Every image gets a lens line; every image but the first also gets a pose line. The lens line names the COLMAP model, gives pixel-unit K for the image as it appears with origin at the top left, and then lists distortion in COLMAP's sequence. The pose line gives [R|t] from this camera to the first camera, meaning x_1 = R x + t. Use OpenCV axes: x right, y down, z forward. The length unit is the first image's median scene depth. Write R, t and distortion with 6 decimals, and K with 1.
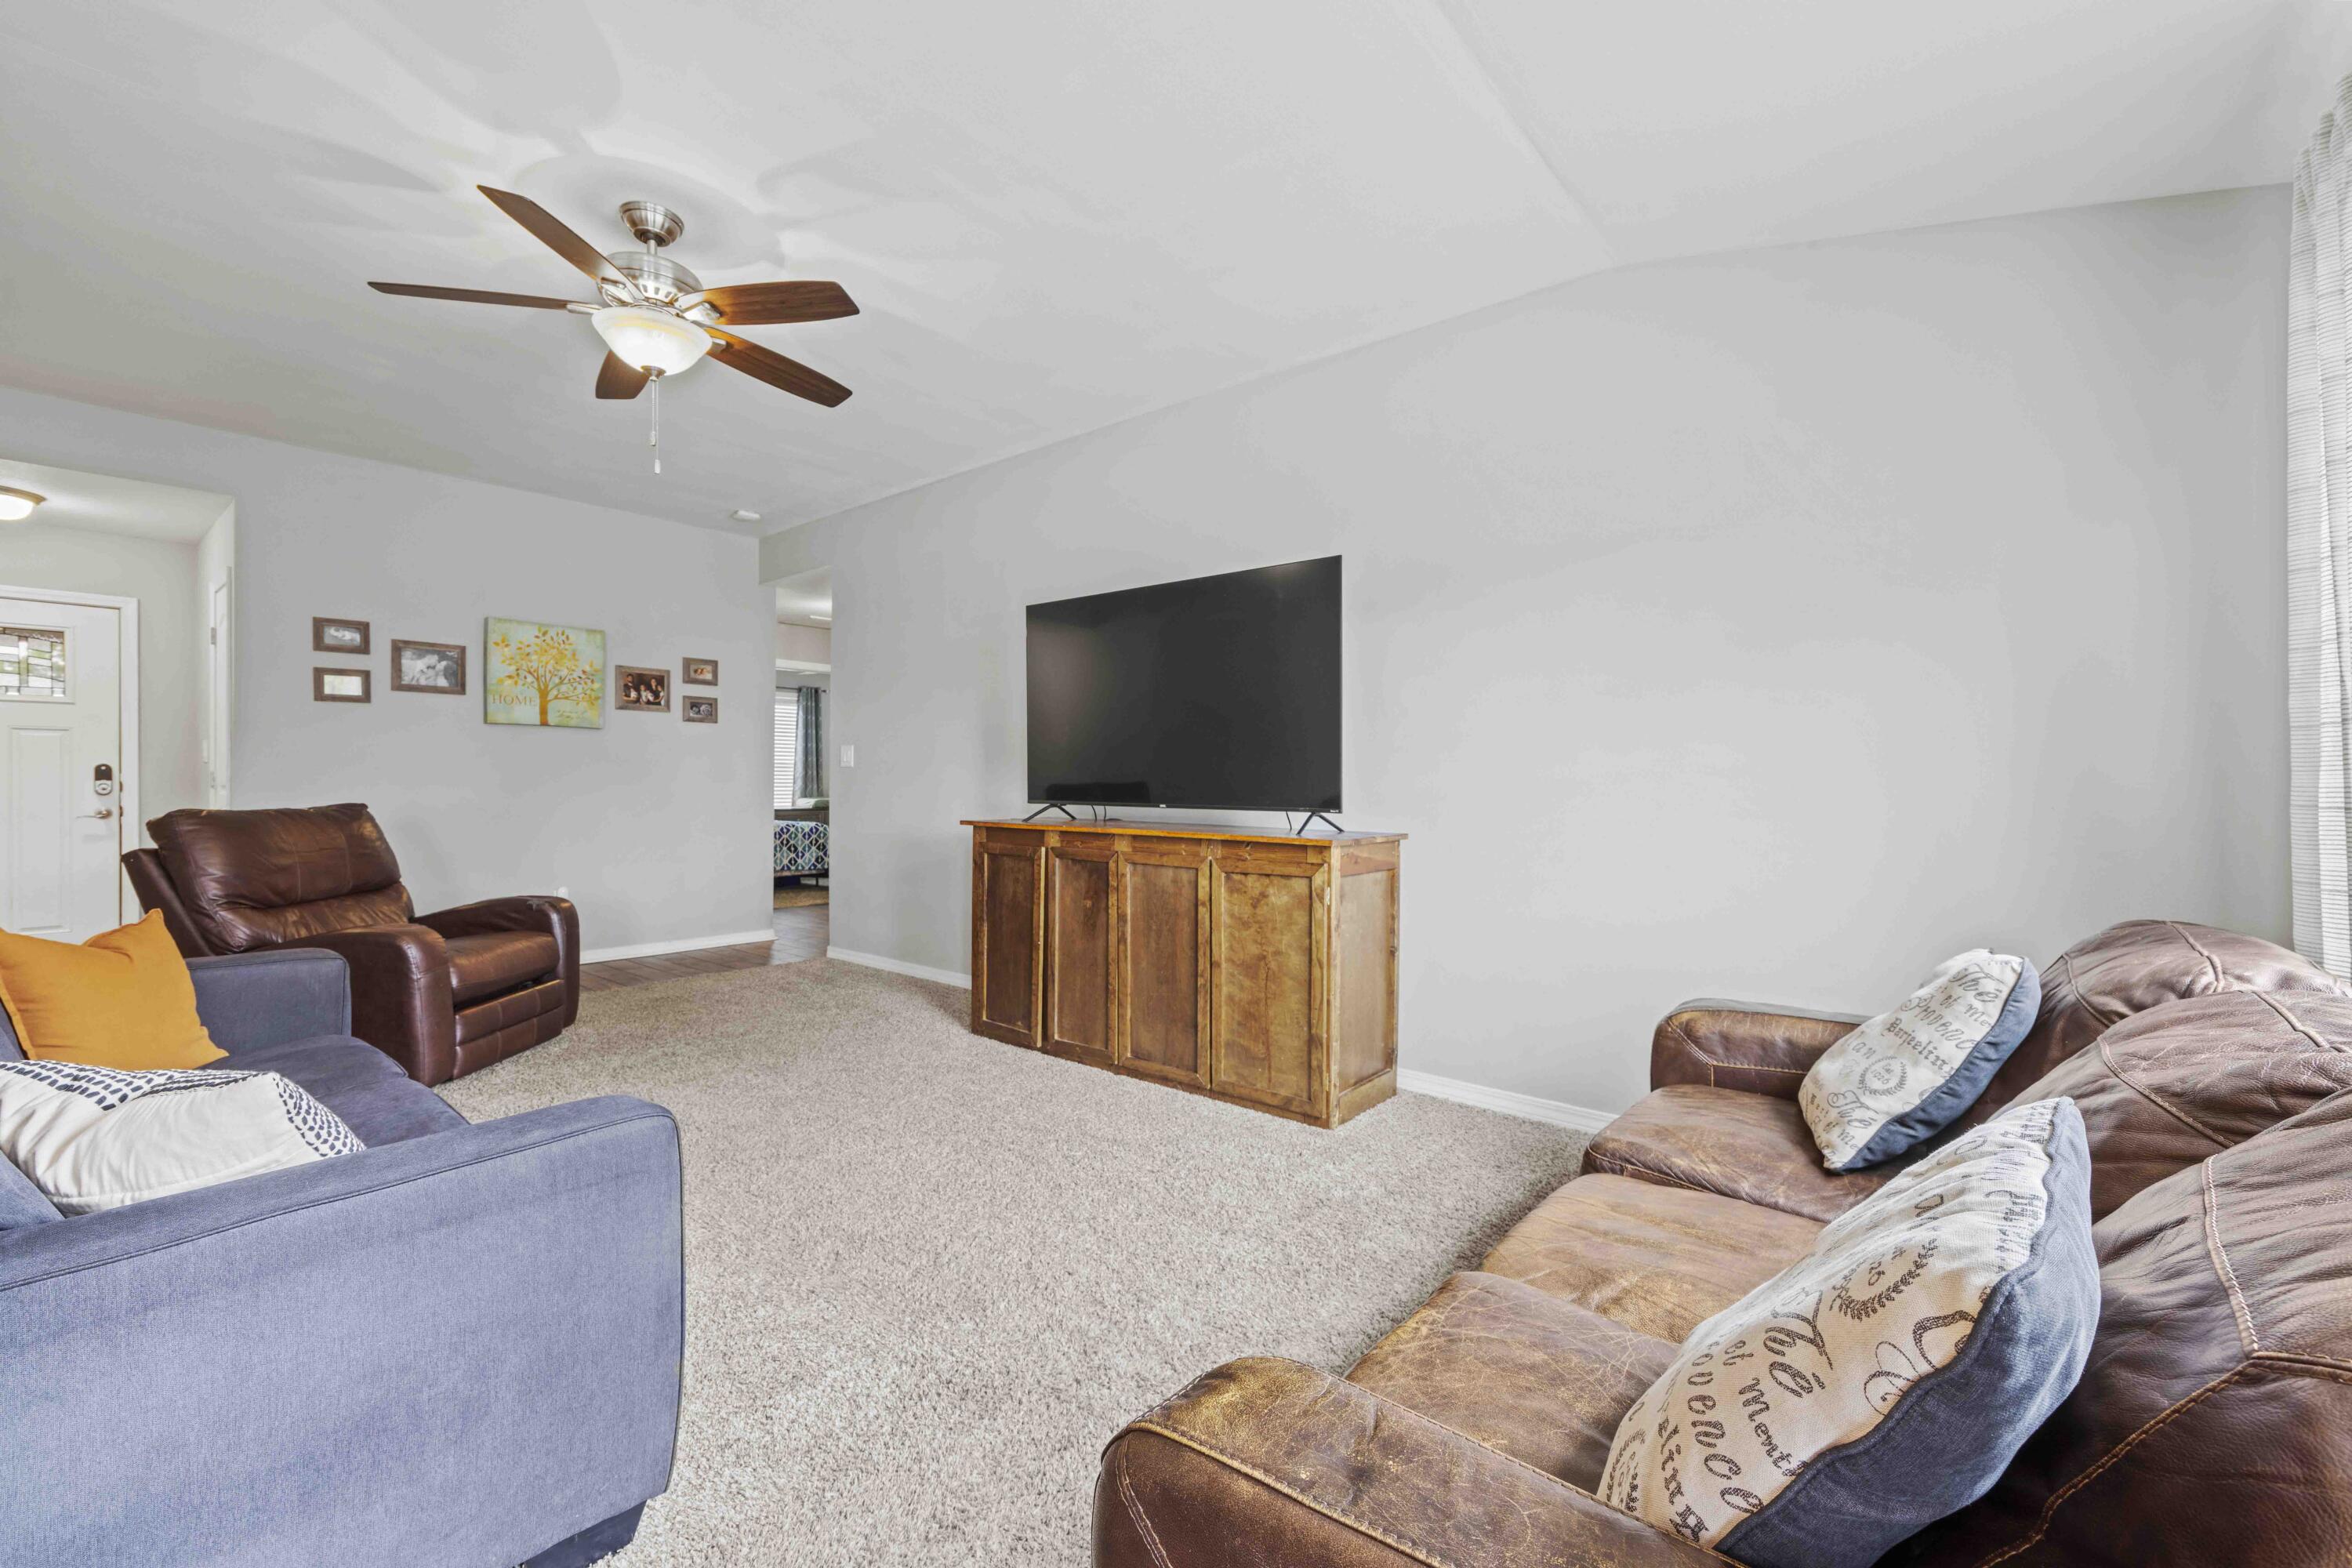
lens RADIAL K [[964.0, 0, 1176.0], [0, 964.0, 784.0], [0, 0, 1]] dist [0.004834, -0.000049]
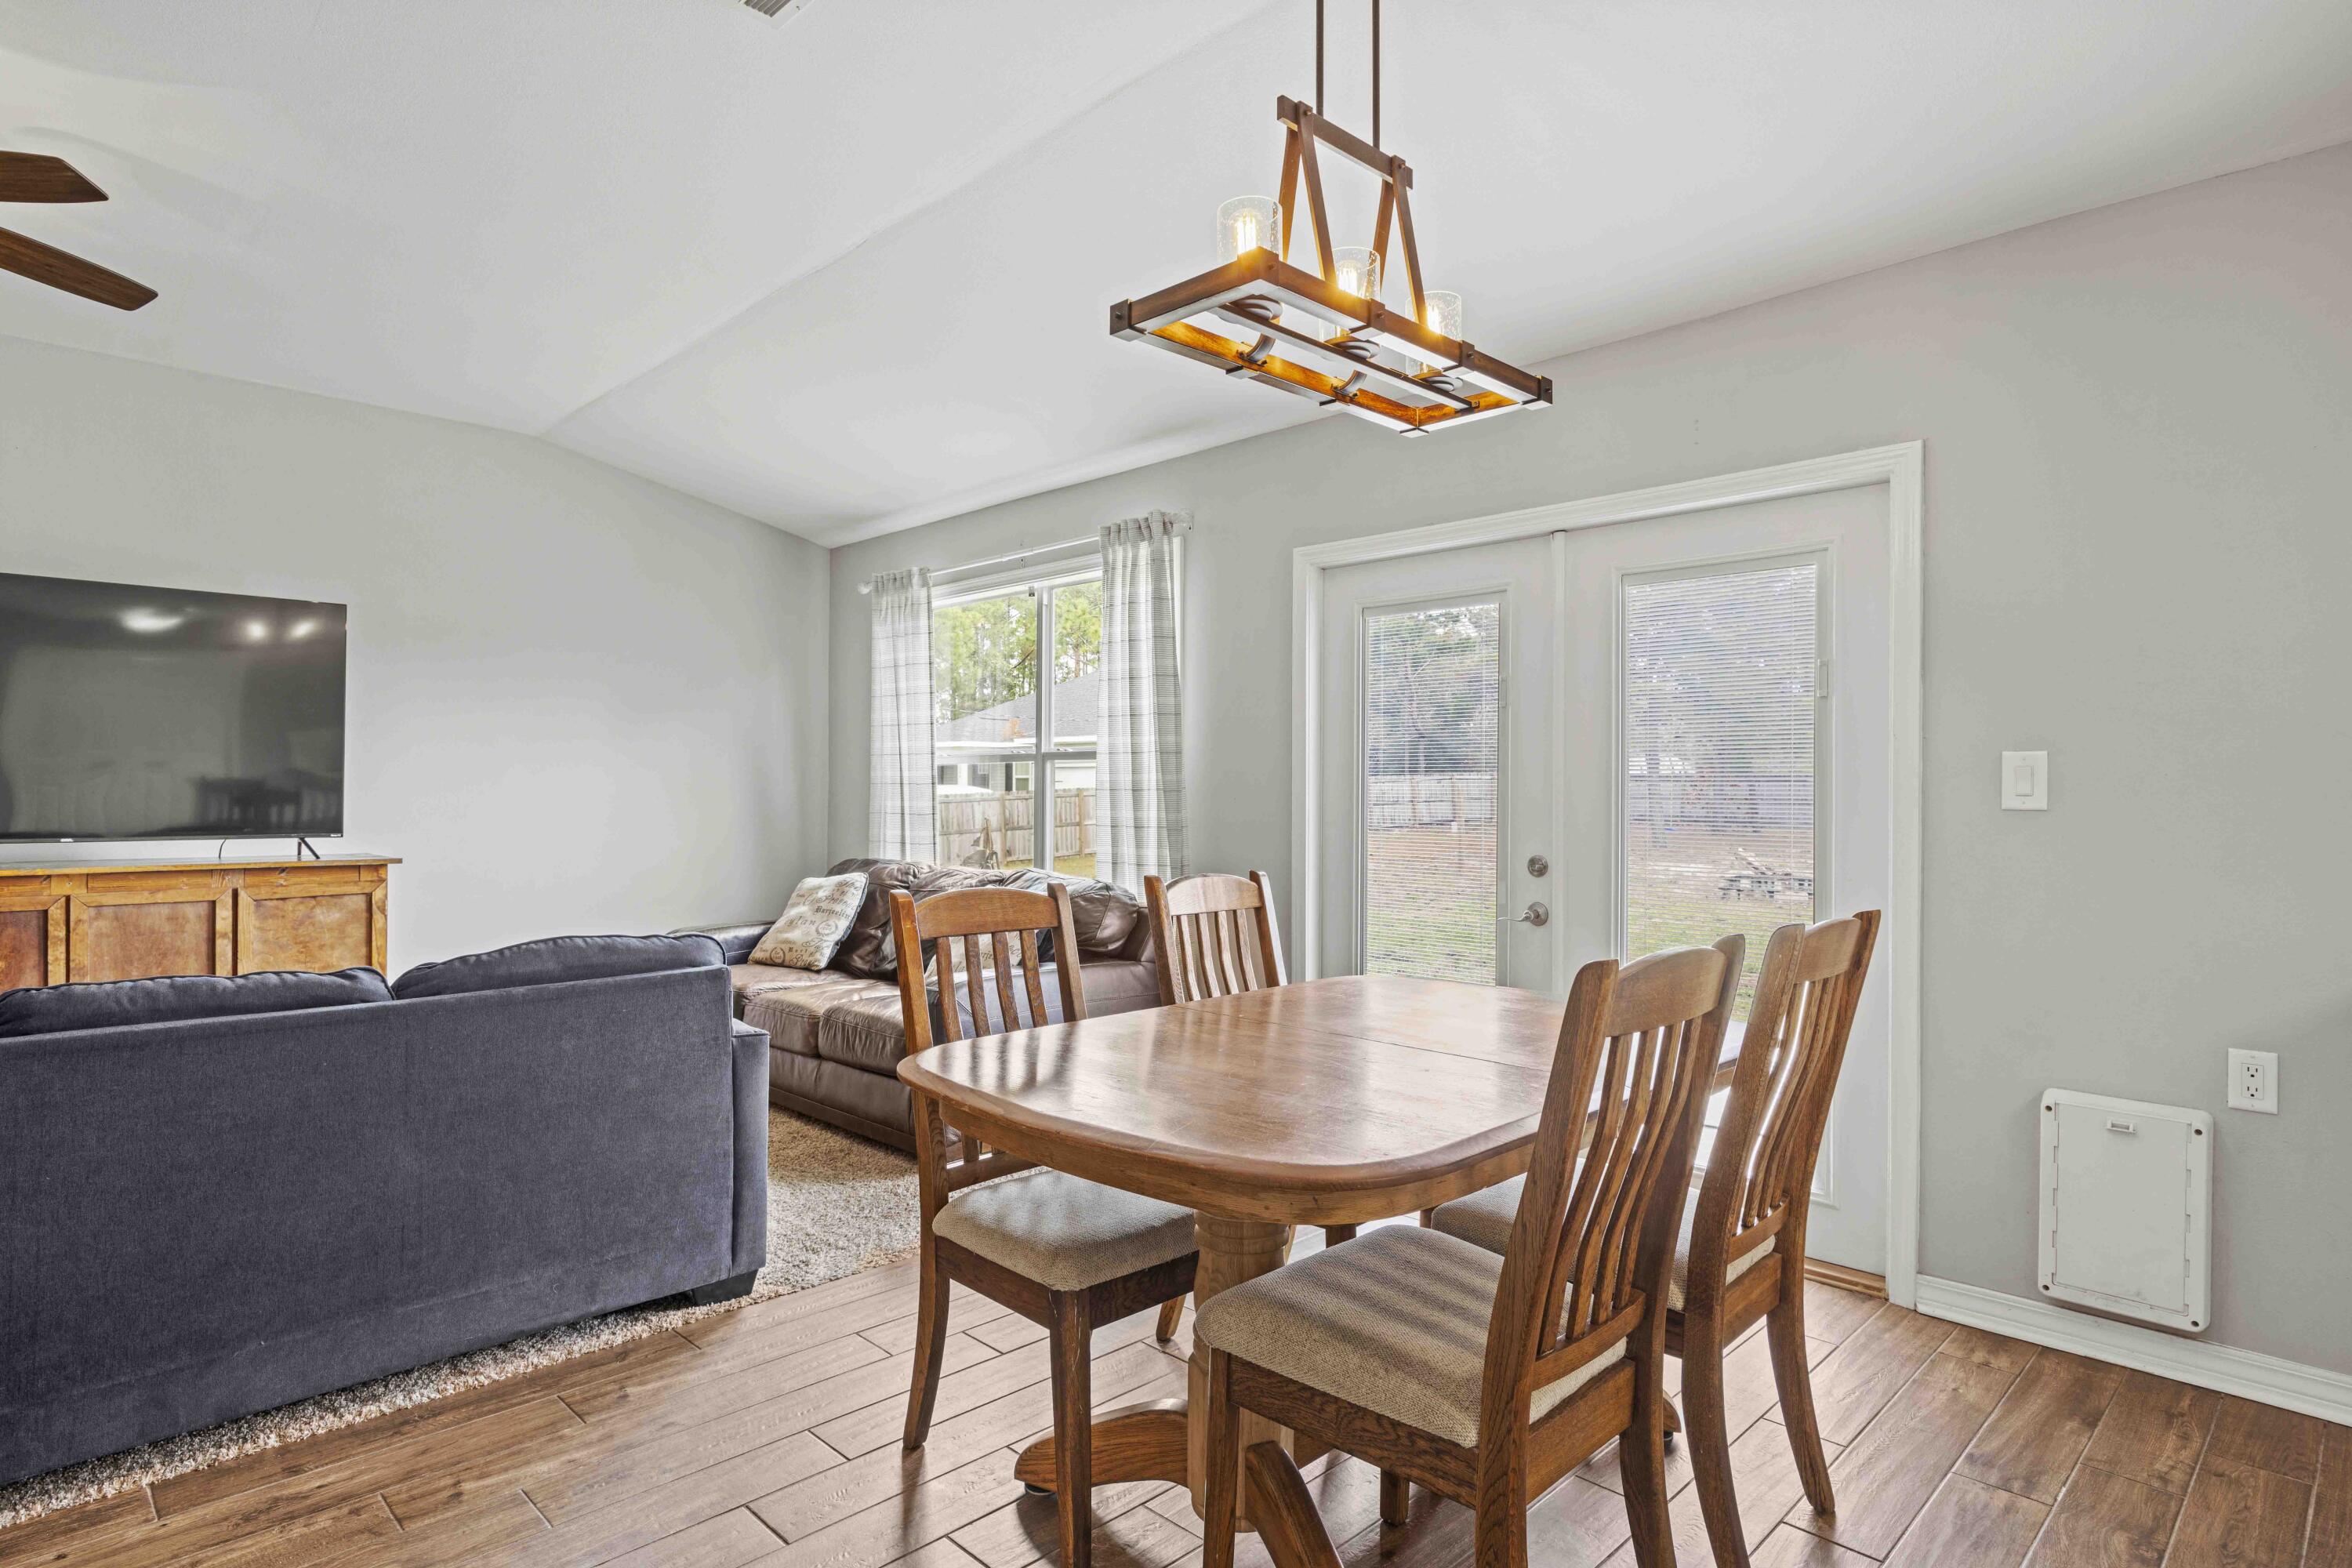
lens RADIAL K [[1270.4, 0, 1176.0], [0, 1270.4, 784.0], [0, 0, 1]] dist [0.002510, 0.000057]
pose [[0.105712, -0.000340, 0.994397, -1.158750], [0.003123, 0.999995, 0.000009, -0.027096], [-0.994392, 0.003105, 0.105713, -0.100050]]
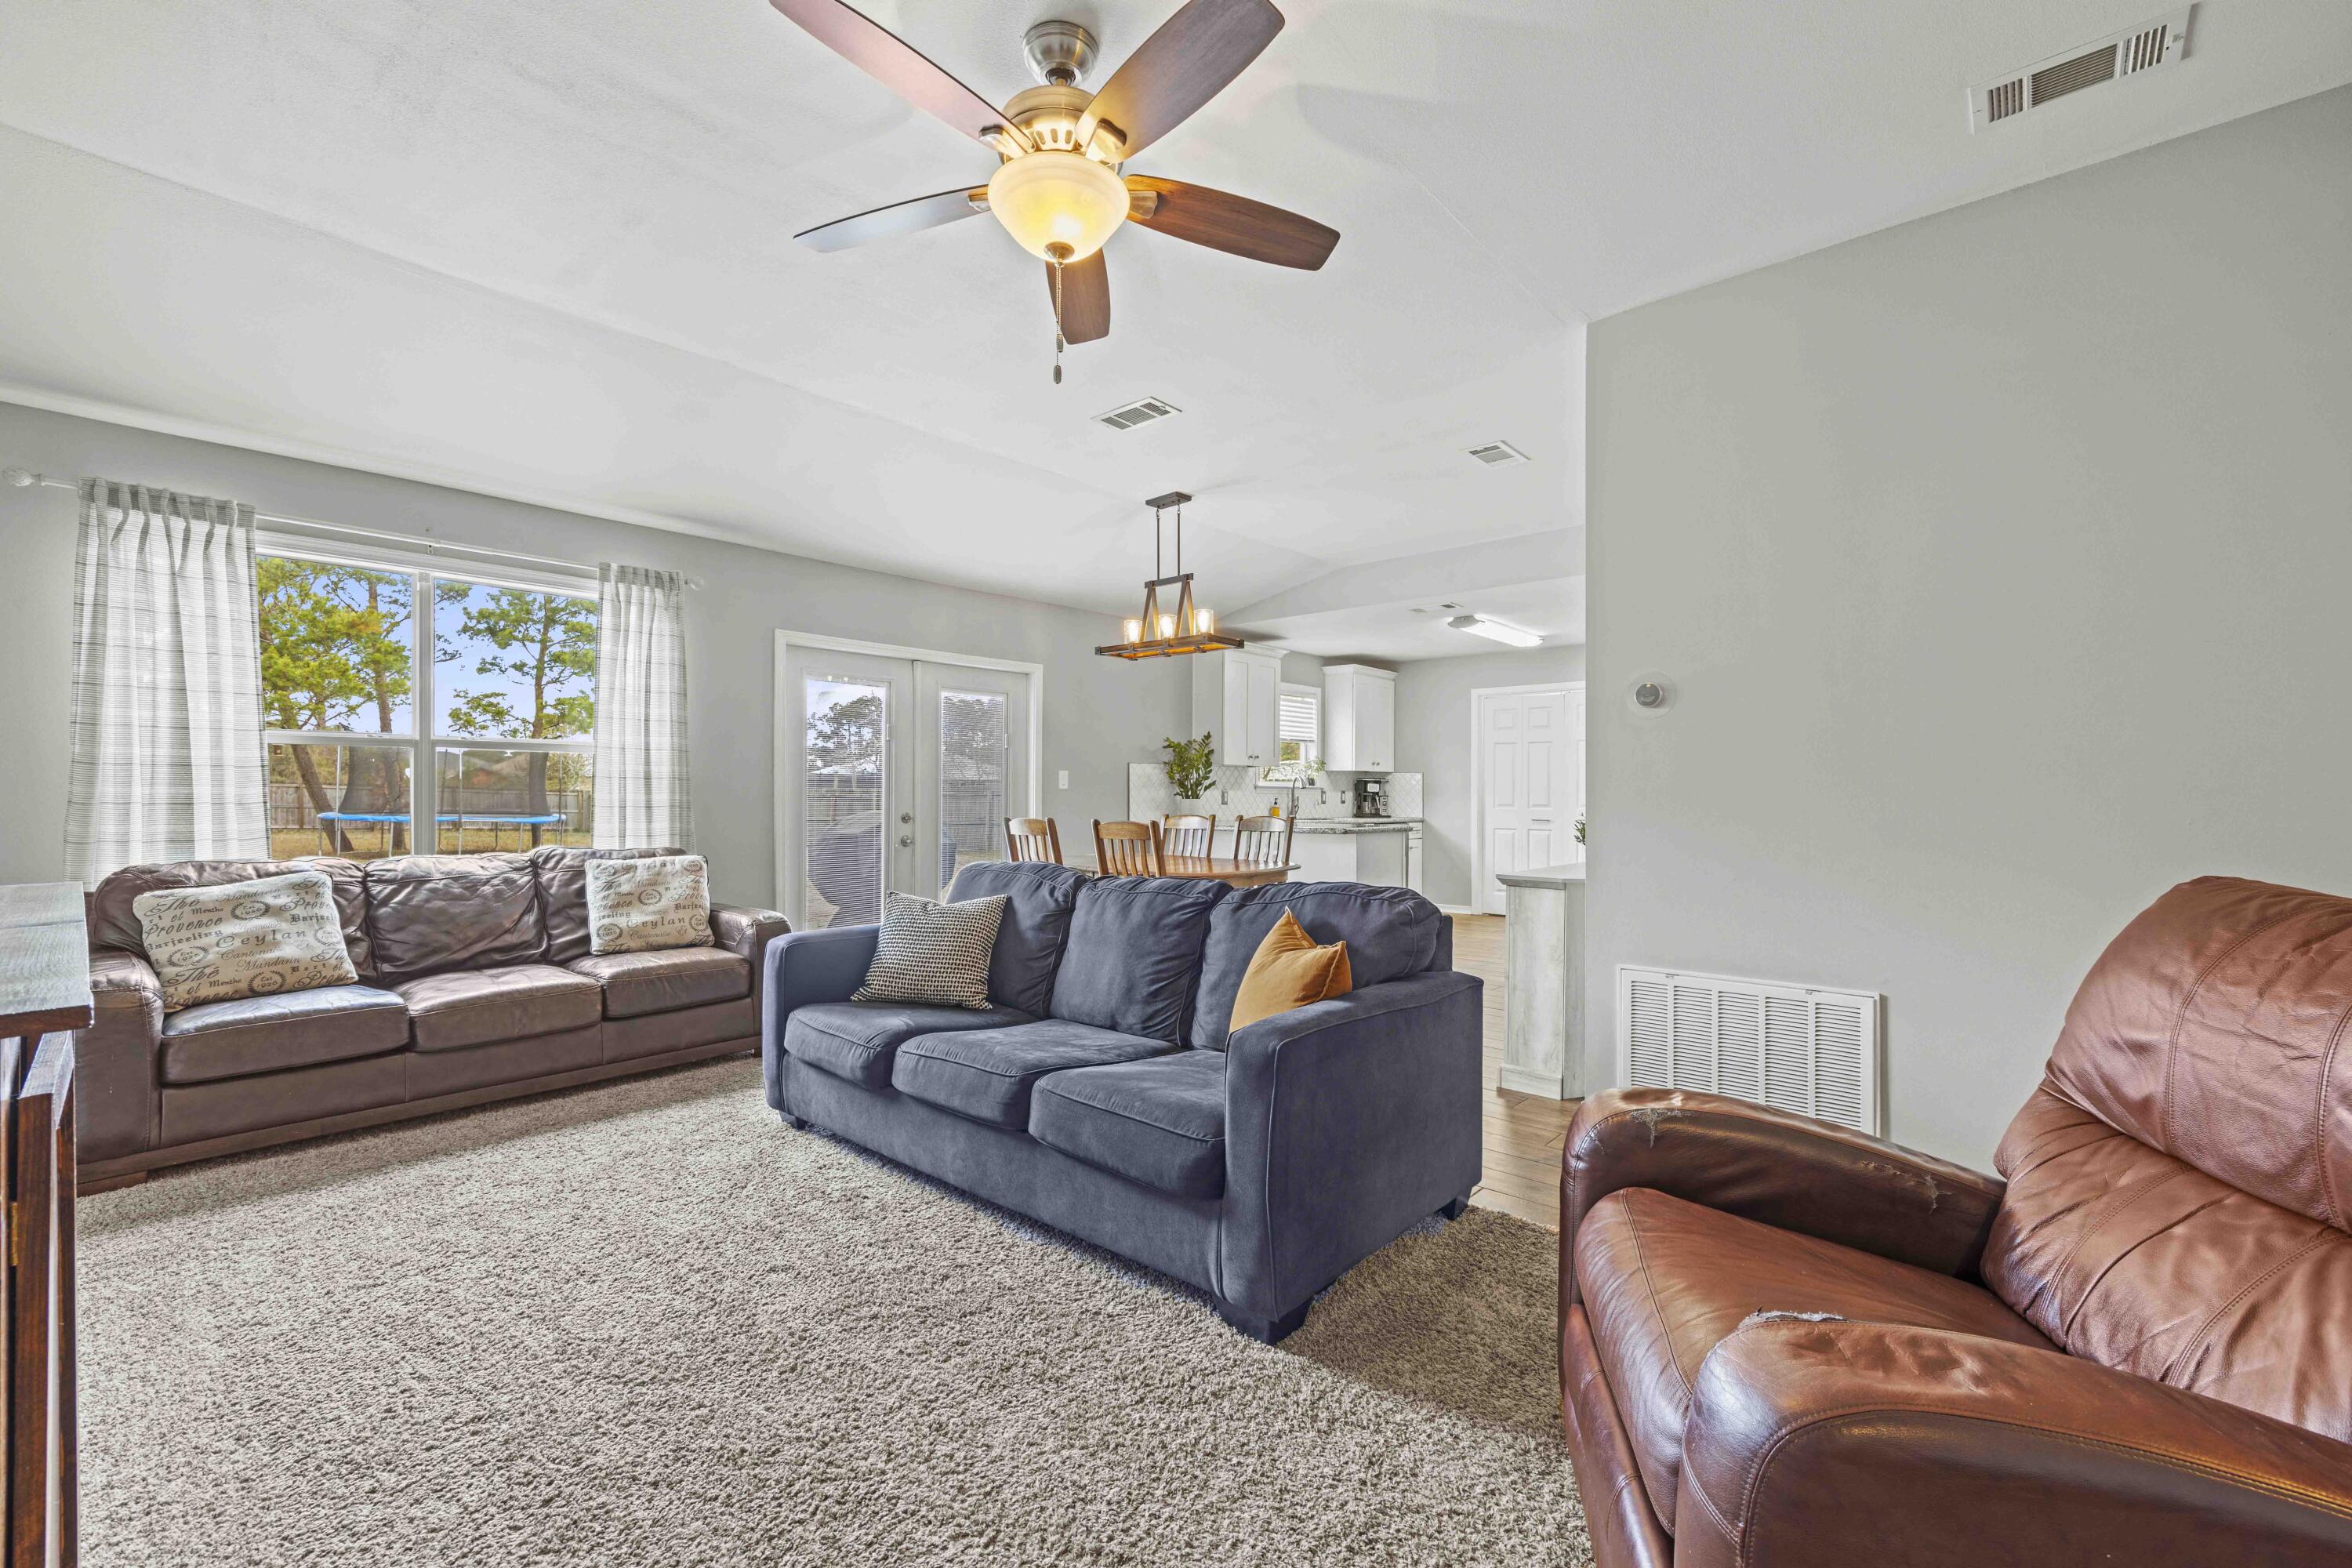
lens RADIAL K [[972.4, 0, 1164.2], [0, 972.4, 787.7], [0, 0, 1]] dist [0.001231, 0.000062]
pose [[-0.998901, -0.005406, 0.046547, -0.556385], [-0.005557, 0.999980, -0.003107, -0.006753], [-0.046529, -0.003363, -0.998911, 1.473042]]
